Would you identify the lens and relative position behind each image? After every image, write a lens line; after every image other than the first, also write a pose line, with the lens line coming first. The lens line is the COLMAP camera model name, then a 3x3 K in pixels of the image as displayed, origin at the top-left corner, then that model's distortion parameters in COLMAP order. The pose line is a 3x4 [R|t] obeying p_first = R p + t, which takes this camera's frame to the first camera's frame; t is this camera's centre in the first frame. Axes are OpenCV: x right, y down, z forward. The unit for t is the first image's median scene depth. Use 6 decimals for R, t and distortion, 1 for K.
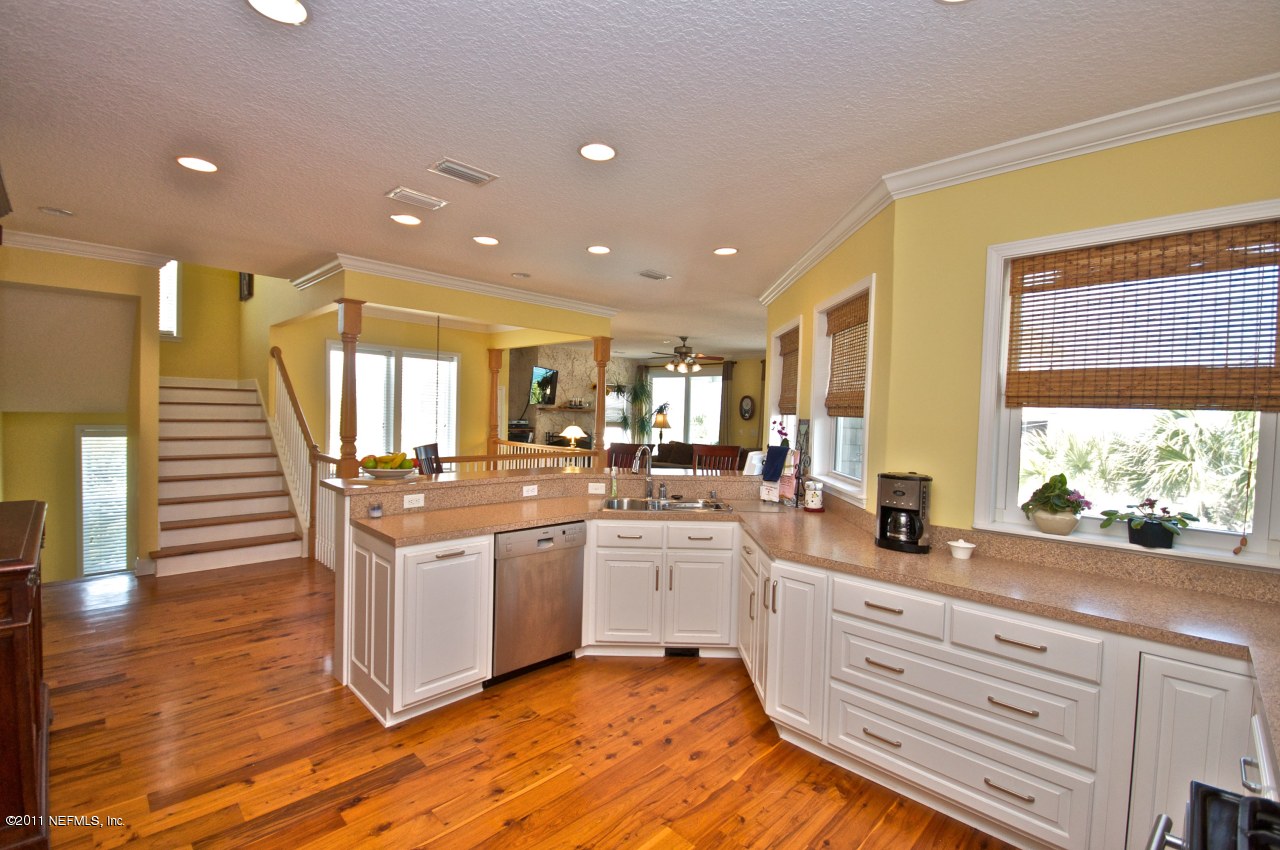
lens RADIAL K [[559.7, 0, 636.2], [0, 559.7, 428.7], [0, 0, 1]] dist [0.010987, -0.012738]
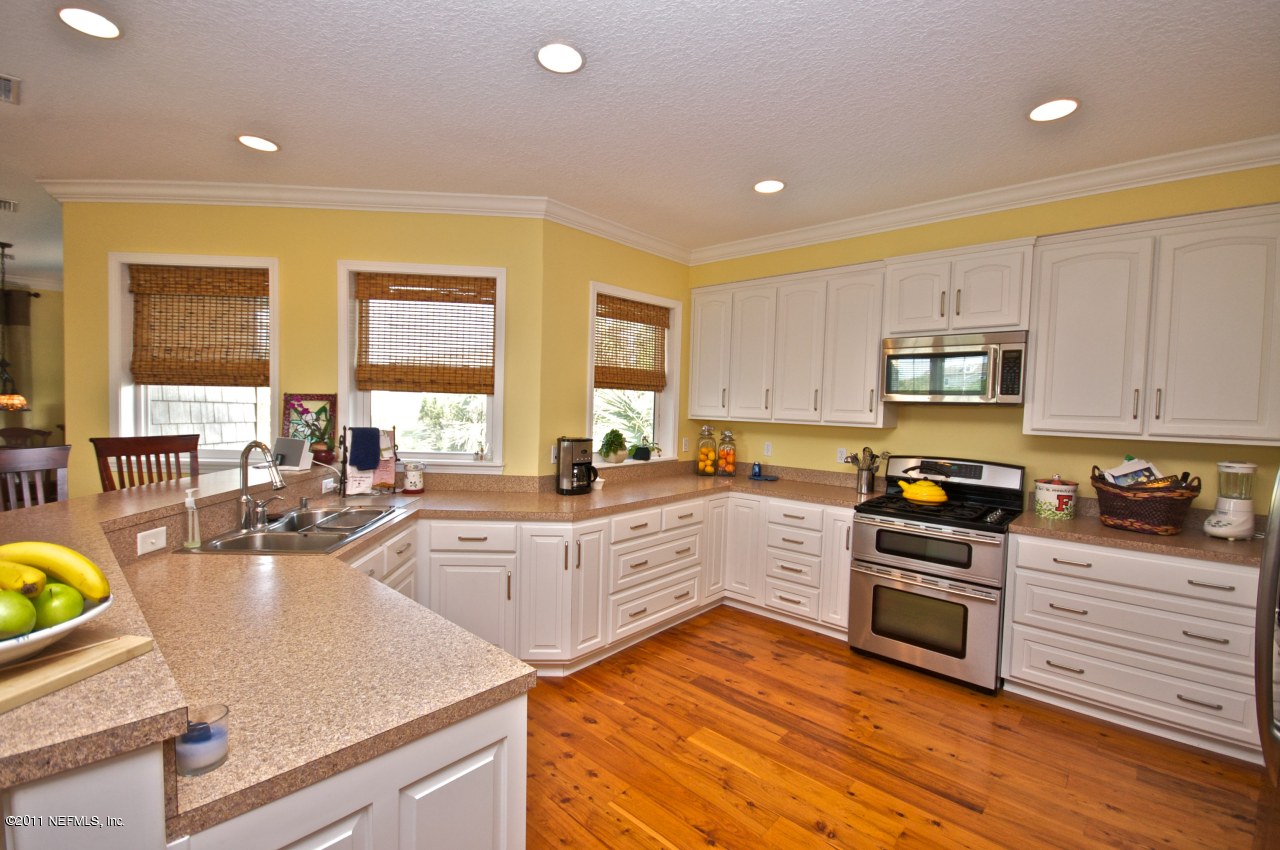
lens RADIAL K [[559.7, 0, 636.2], [0, 559.7, 428.7], [0, 0, 1]] dist [0.010987, -0.012738]
pose [[-0.044811, -0.076729, 0.996045, -0.957346], [0.002896, 0.997032, 0.076935, -0.049095], [-0.998991, 0.006332, -0.044456, 1.007851]]
